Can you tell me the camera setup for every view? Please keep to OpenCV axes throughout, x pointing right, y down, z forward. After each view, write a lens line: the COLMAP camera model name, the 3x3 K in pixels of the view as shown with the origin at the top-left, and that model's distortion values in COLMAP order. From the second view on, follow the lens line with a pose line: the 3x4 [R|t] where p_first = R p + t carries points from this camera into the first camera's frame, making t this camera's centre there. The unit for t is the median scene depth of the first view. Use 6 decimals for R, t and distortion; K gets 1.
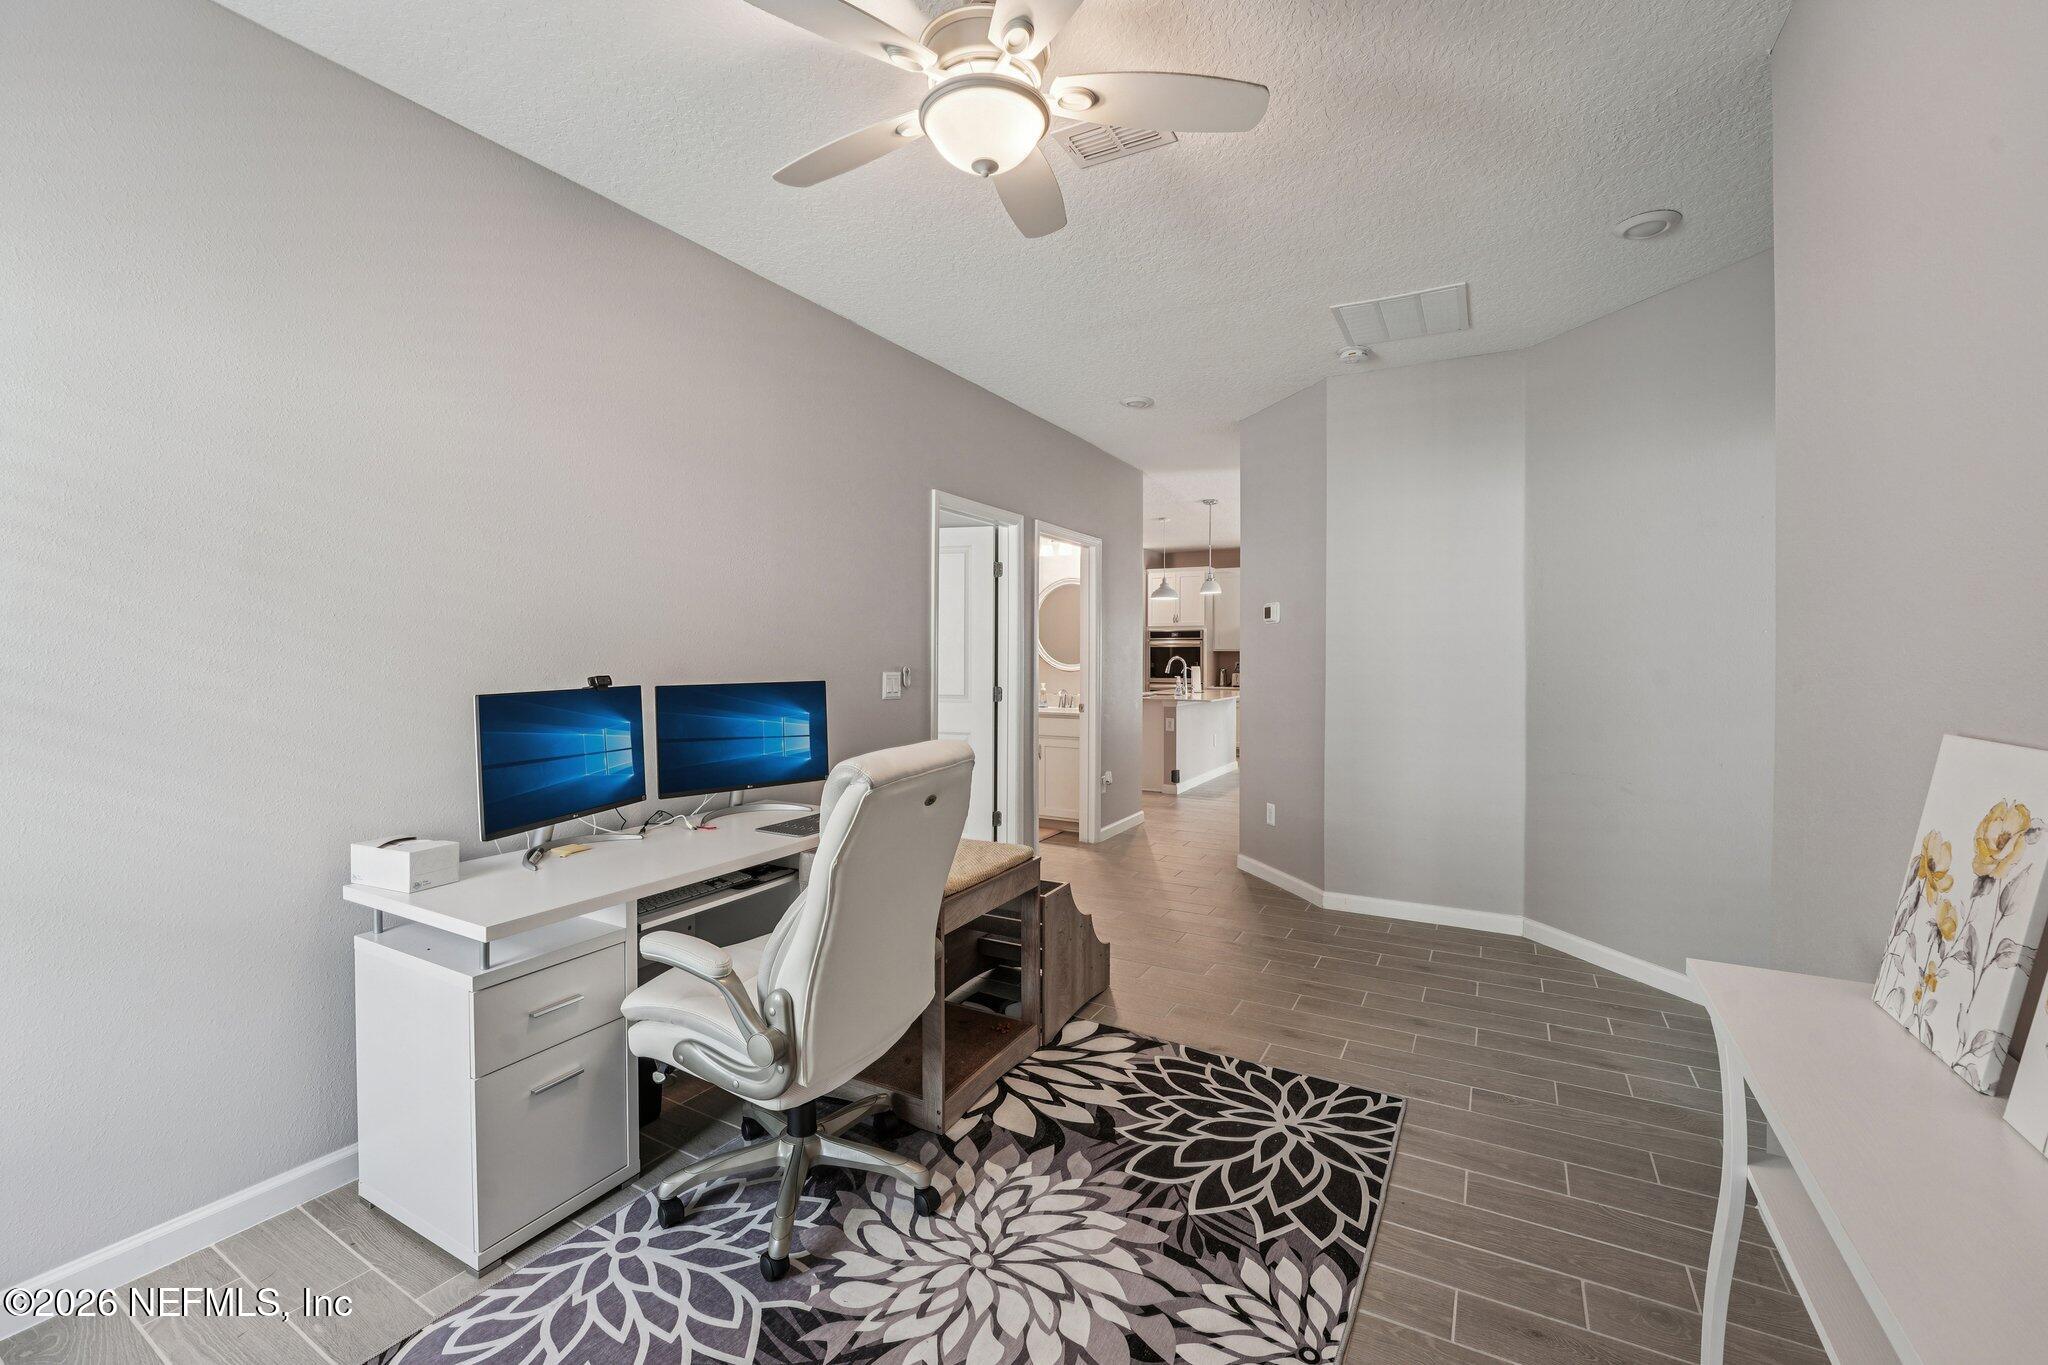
lens RADIAL K [[832.6, 0, 1026.7], [0, 832.6, 665.6], [0, 0, 1]] dist [-0.000350, -0.002125]
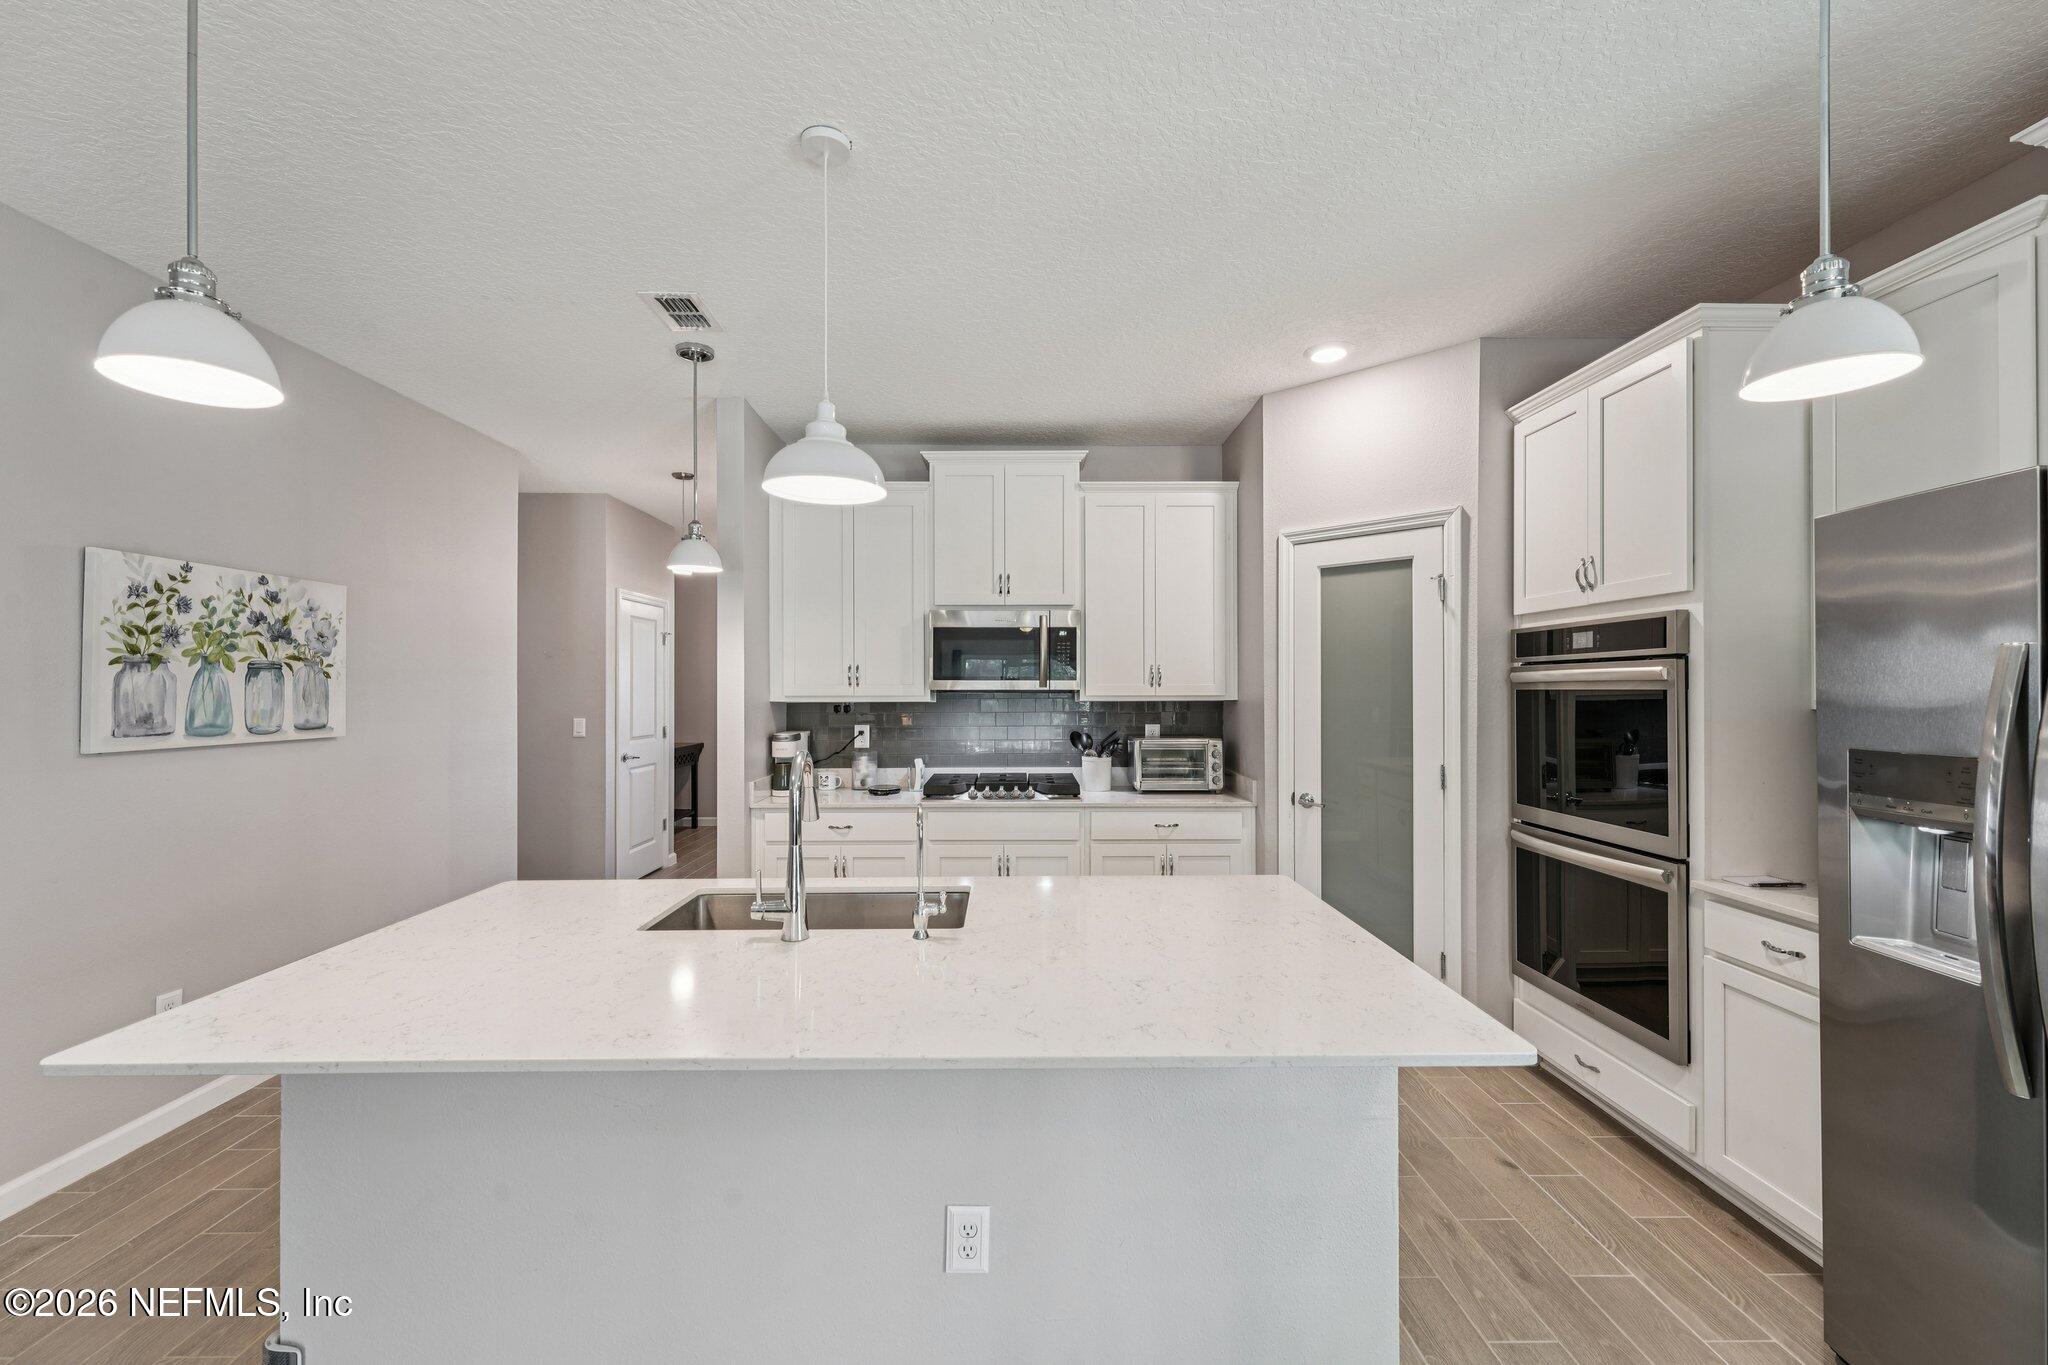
lens RADIAL K [[832.6, 0, 1014.3], [0, 832.6, 679.7], [0, 0, 1]] dist [-0.000350, -0.002125]
pose [[0.510133, -0.003520, -0.860088, 0.301716], [-0.013596, 0.999834, -0.012156, -0.019965], [0.859988, 0.017895, 0.510000, 0.730902]]
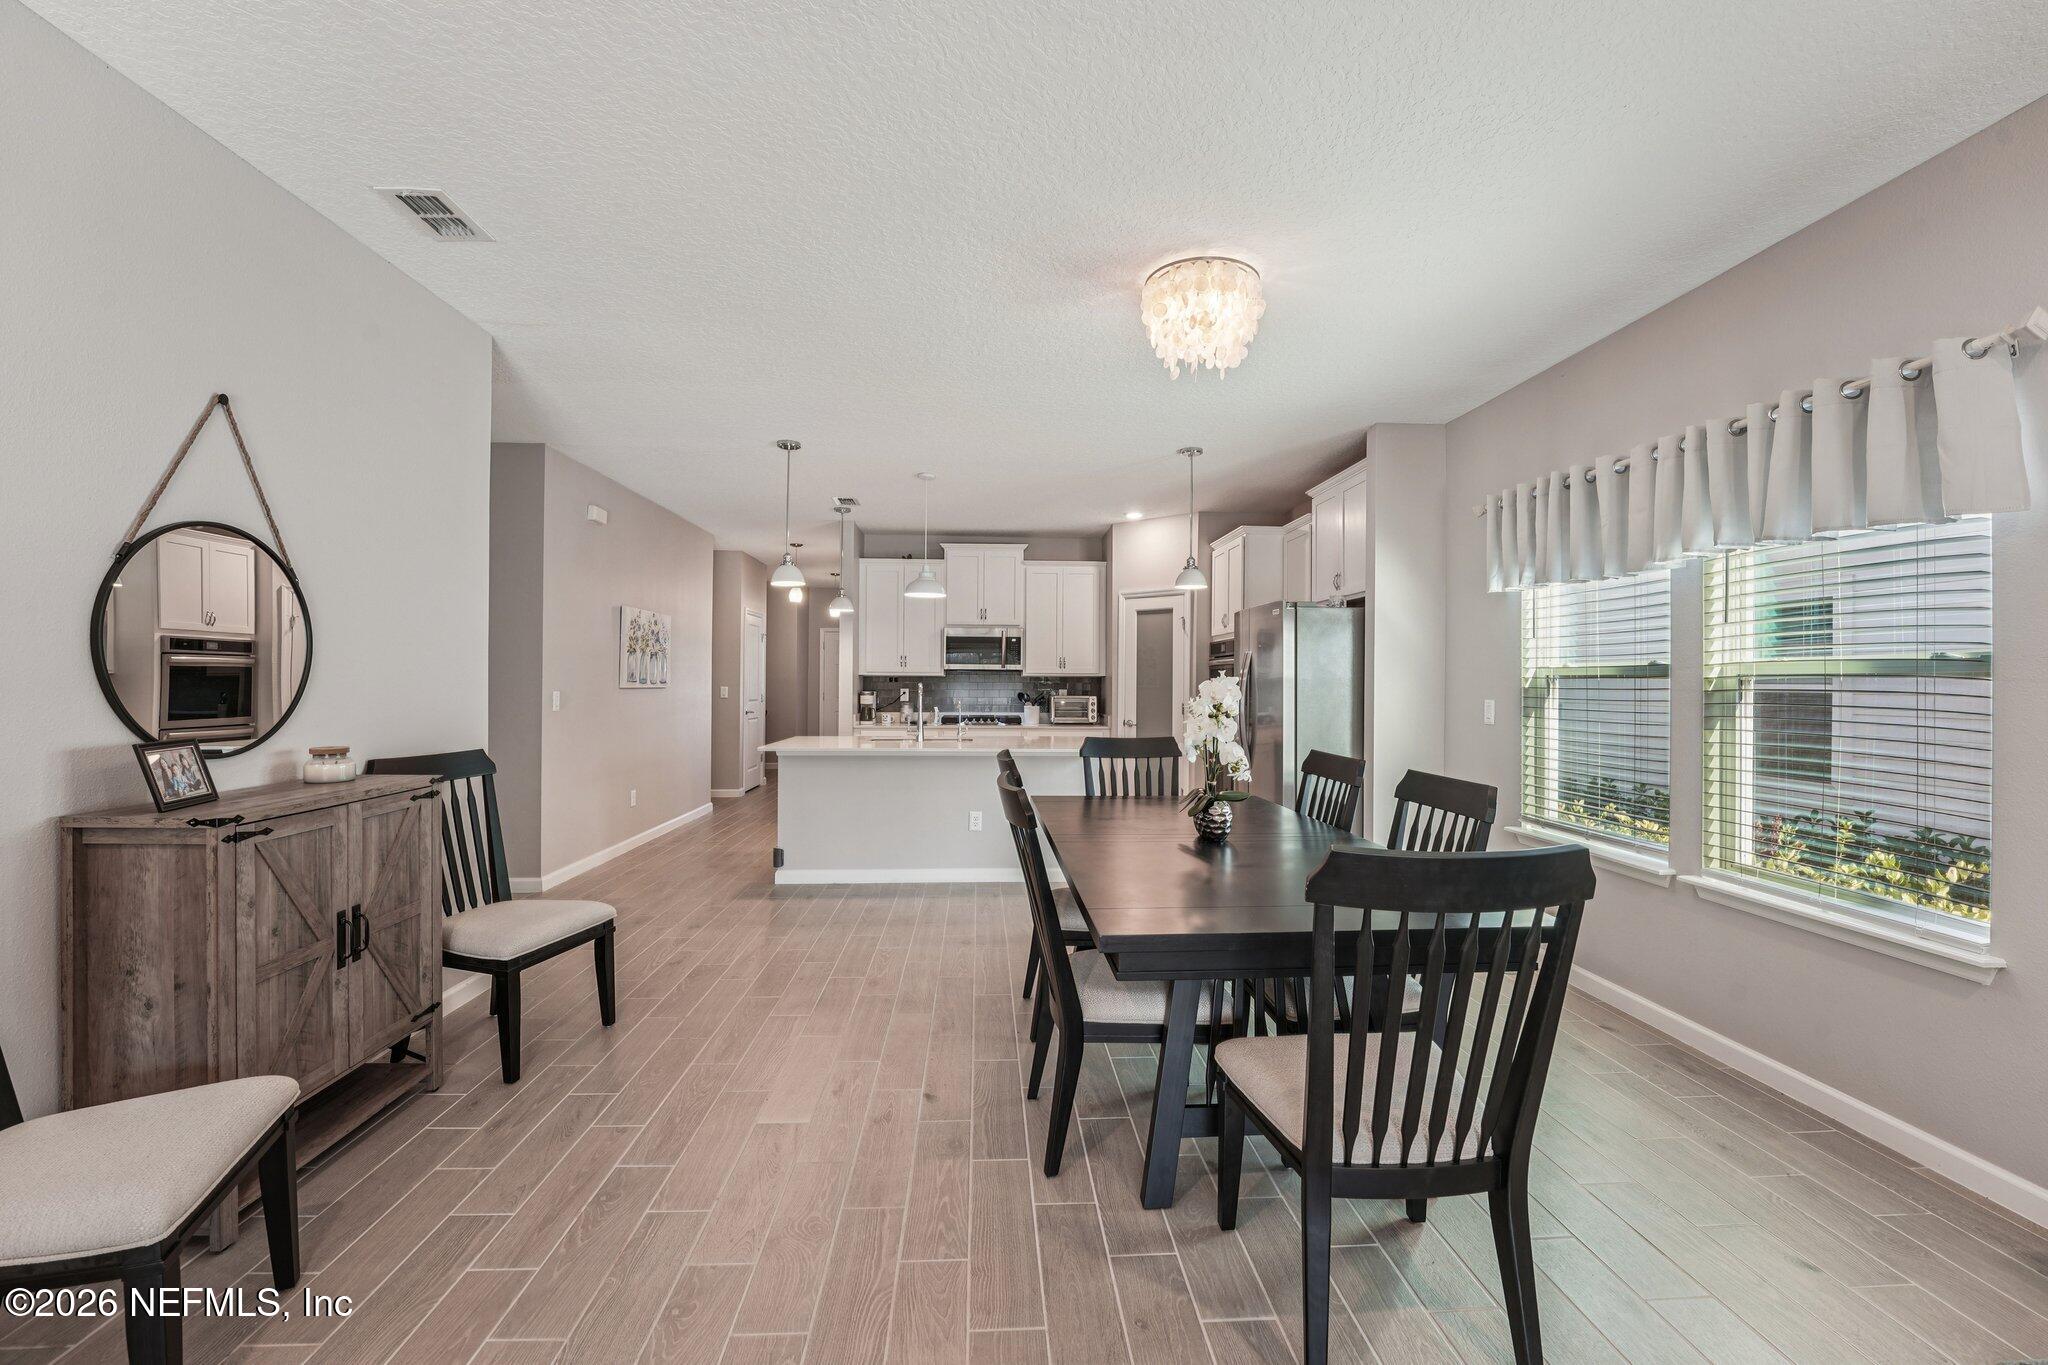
lens RADIAL K [[832.6, 0, 1026.6], [0, 832.6, 675.7], [0, 0, 1]] dist [-0.000350, -0.002125]
pose [[0.551165, 0.003339, -0.834389, 0.593761], [-0.021062, 0.999729, -0.009912, -0.008352], [0.834130, 0.023037, 0.551086, 0.555887]]
